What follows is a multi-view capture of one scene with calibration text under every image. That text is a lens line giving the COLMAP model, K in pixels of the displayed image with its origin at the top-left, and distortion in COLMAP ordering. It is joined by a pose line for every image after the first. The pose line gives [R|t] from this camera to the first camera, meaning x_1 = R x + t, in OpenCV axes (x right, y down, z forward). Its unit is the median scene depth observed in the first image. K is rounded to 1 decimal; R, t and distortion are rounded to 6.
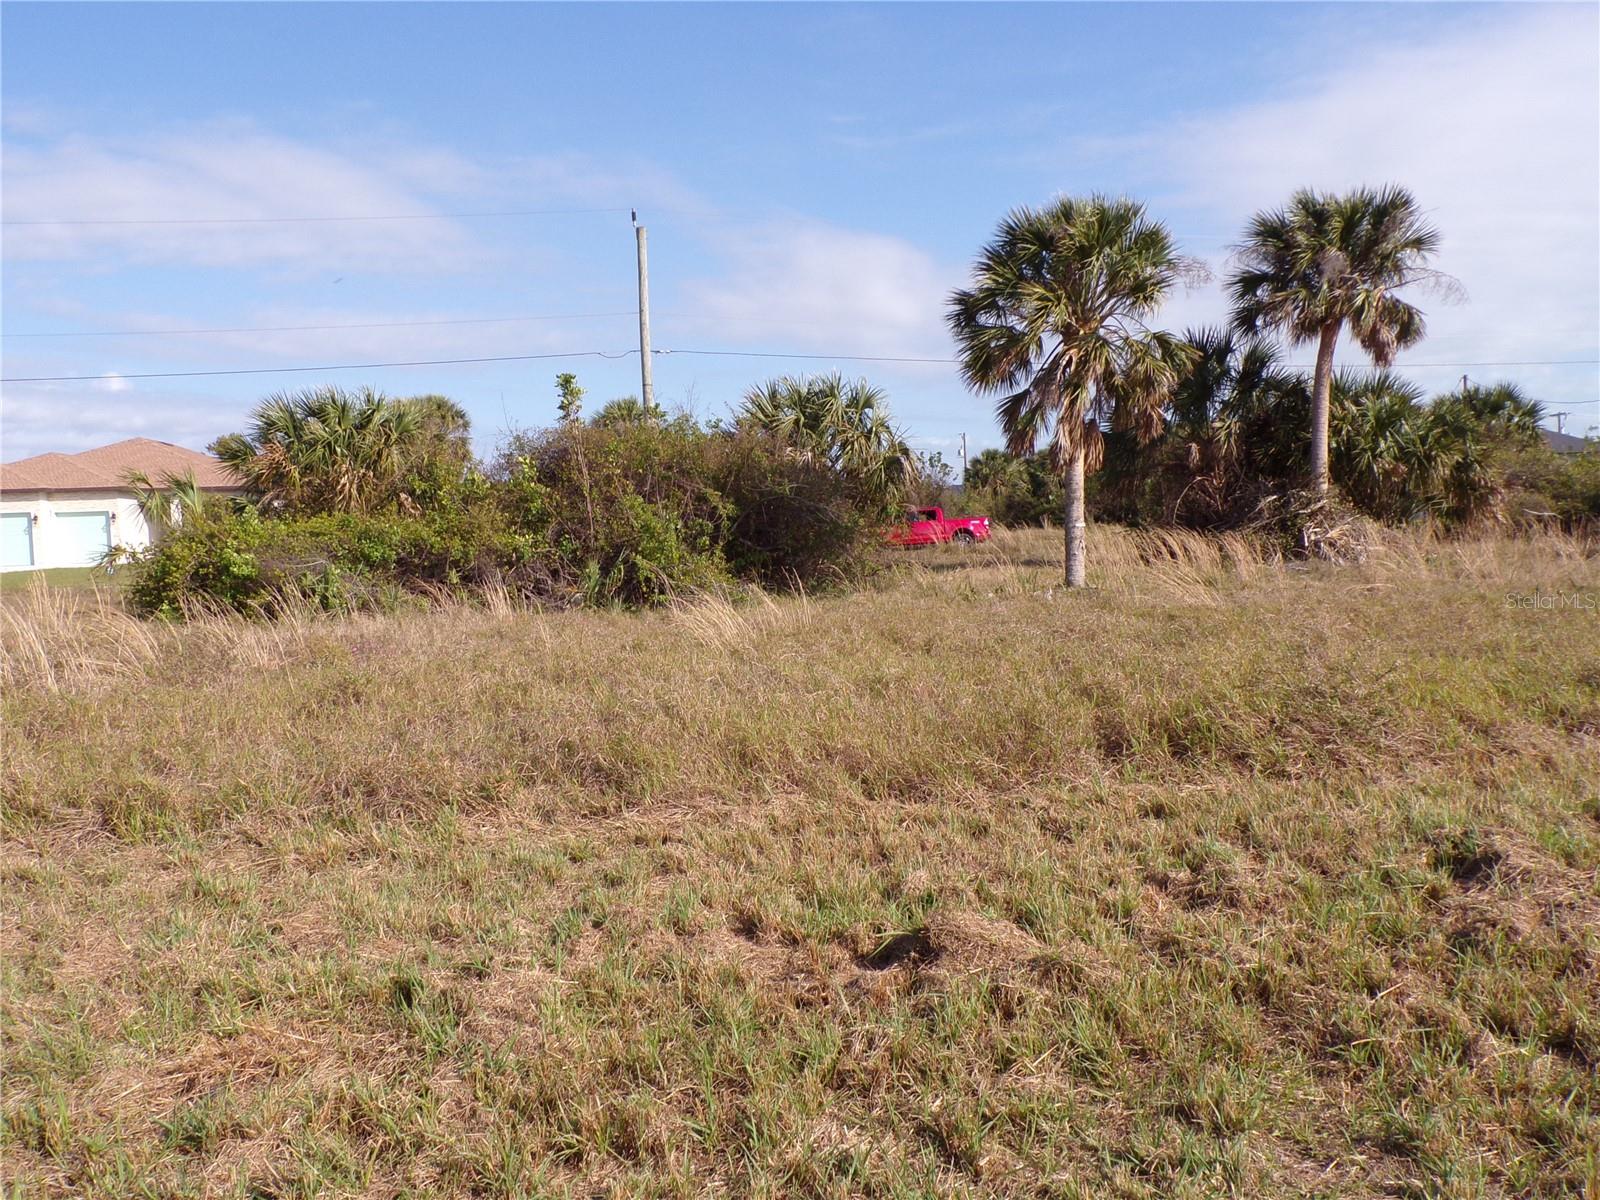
lens RADIAL K [[1337.6, 0, 799.6], [0, 1337.6, 604.0], [0, 0, 1]] dist [0.007310, 0.022338]
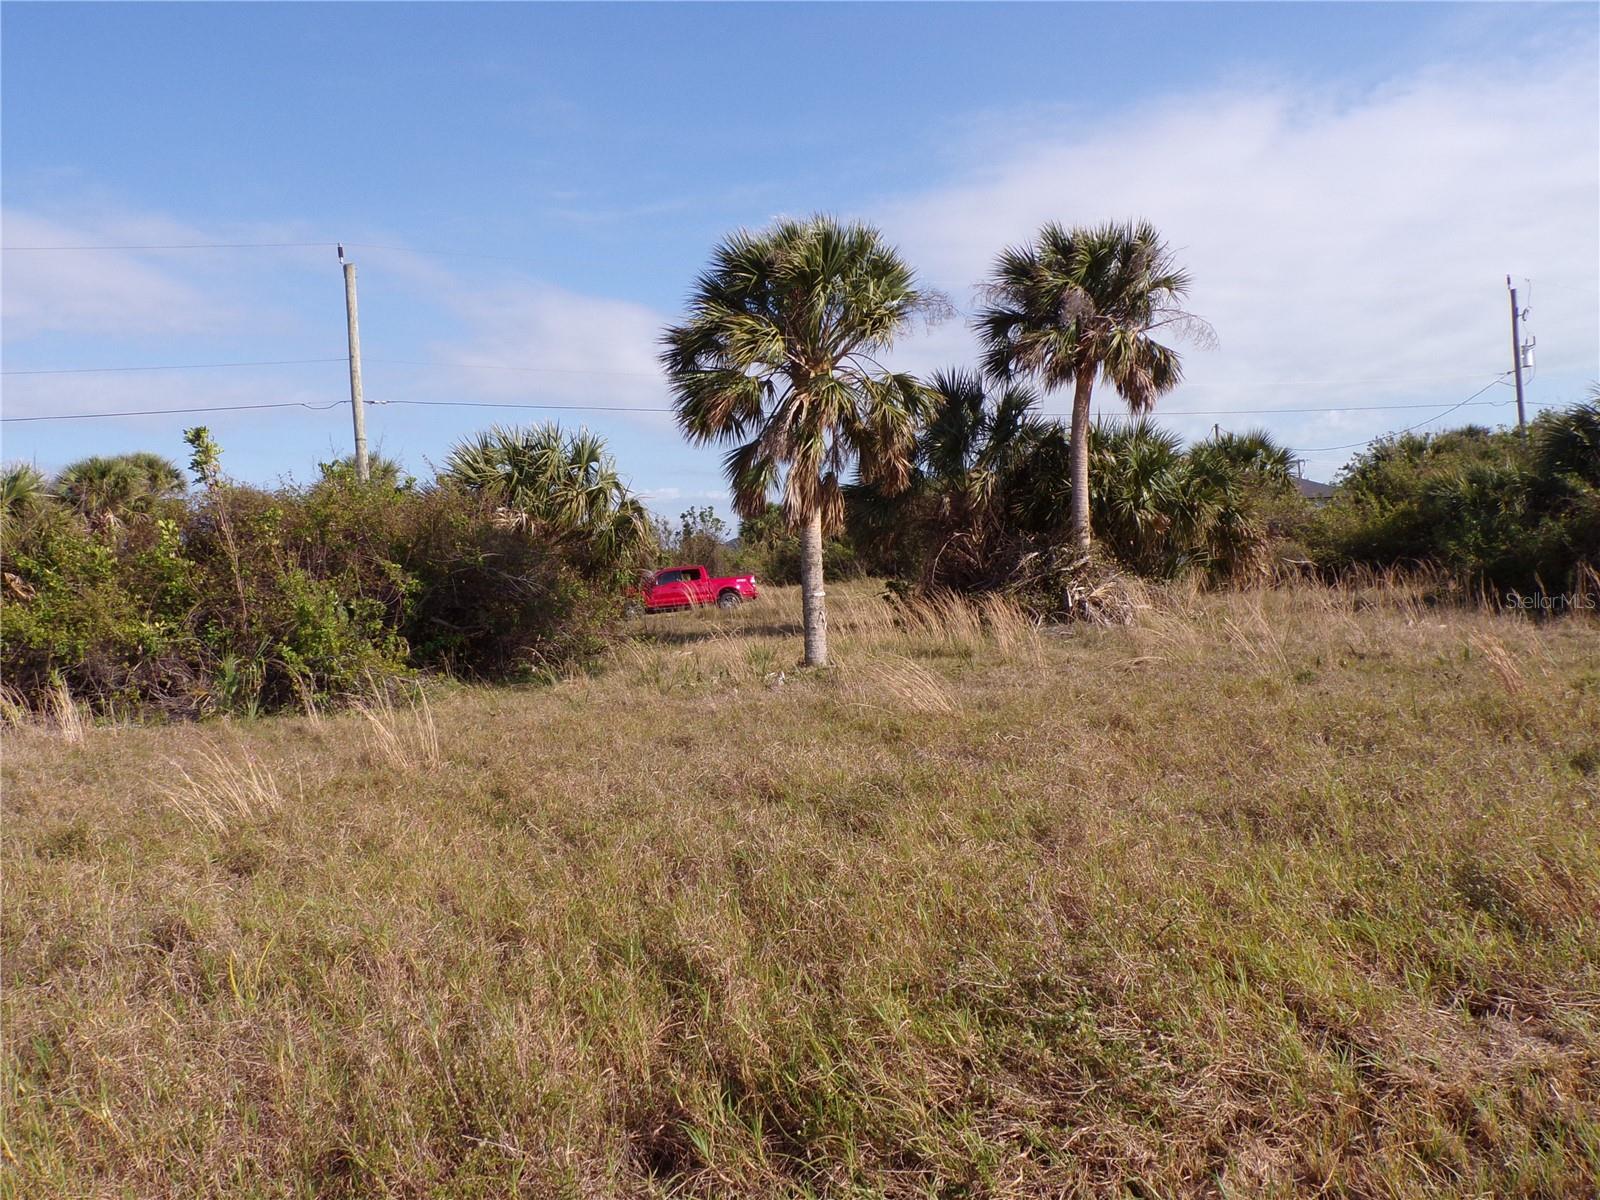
lens RADIAL K [[1337.6, 0, 801.8], [0, 1337.6, 597.2], [0, 0, 1]] dist [0.007310, 0.022338]
pose [[0.987321, -0.027451, 0.156347, 0.053117], [0.034336, 0.998548, -0.041502, -0.018142], [-0.154981, 0.046344, 0.986830, 0.122949]]
